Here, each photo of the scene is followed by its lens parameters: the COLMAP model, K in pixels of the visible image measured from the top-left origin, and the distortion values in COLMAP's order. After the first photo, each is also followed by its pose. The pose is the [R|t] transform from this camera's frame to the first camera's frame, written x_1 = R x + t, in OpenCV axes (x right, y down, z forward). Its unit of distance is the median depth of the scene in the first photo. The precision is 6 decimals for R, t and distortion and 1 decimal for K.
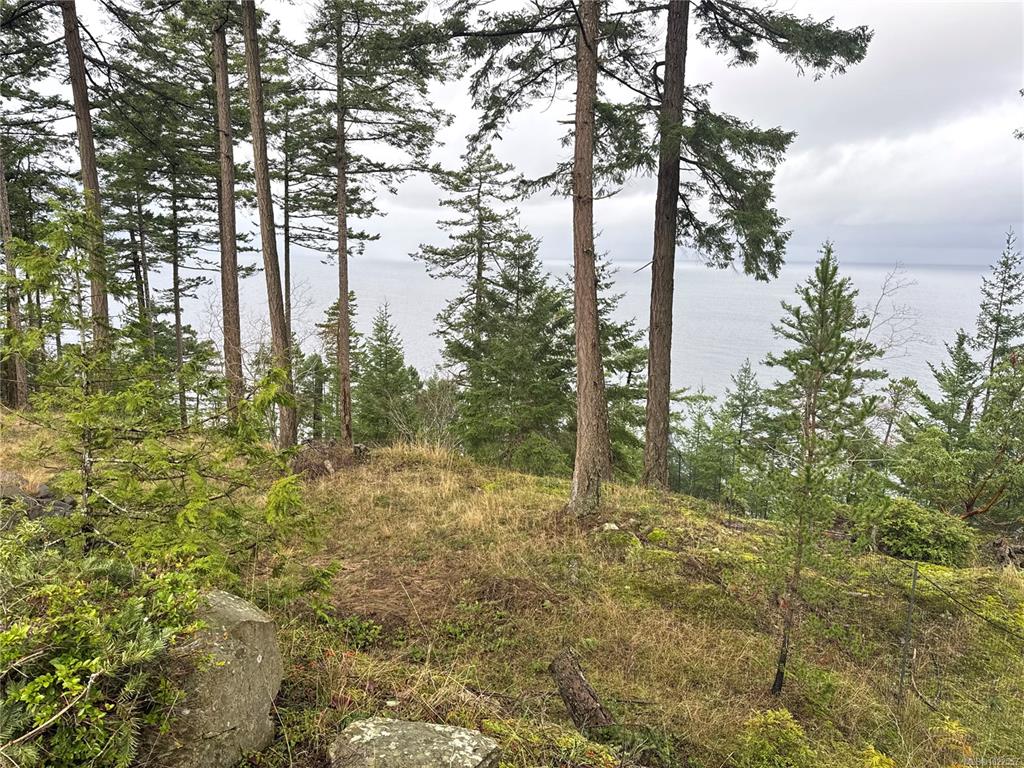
lens RADIAL K [[718.1, 0, 510.3], [0, 718.1, 381.2], [0, 0, 1]] dist [0.110834, -0.118415]
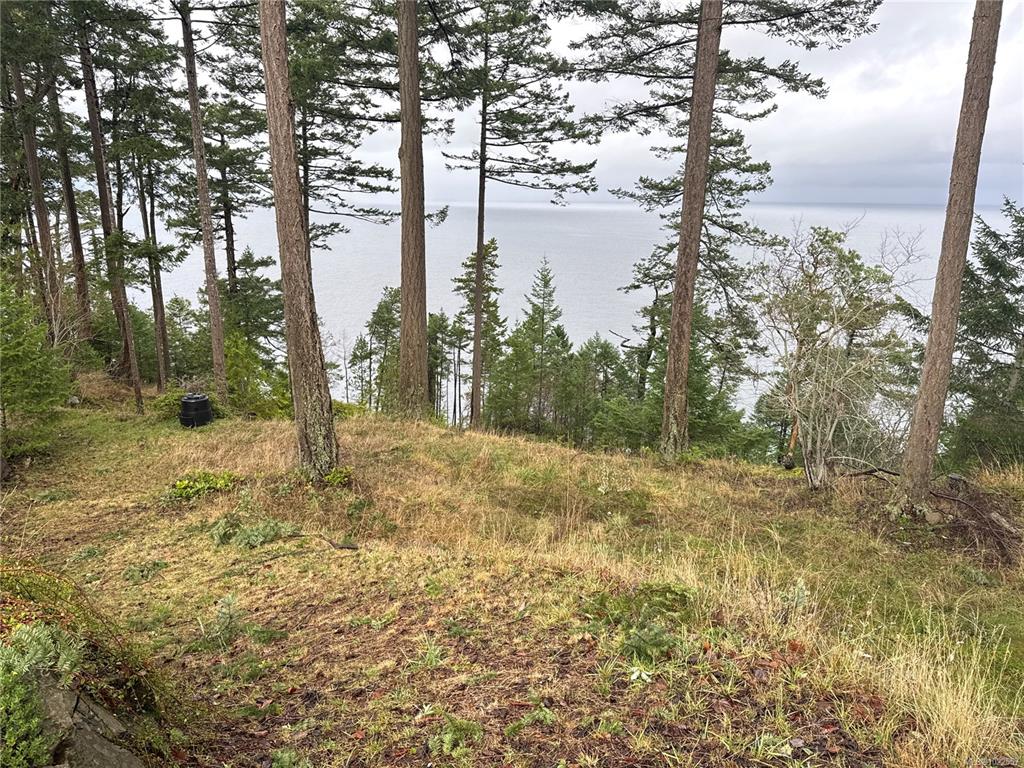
lens RADIAL K [[718.1, 0, 510.3], [0, 718.1, 381.2], [0, 0, 1]] dist [0.110834, -0.118415]
pose [[0.998416, -0.021790, 0.051876, -0.270712], [0.017843, 0.996996, 0.075370, -0.022878], [-0.053363, -0.074325, 0.995805, 0.156818]]
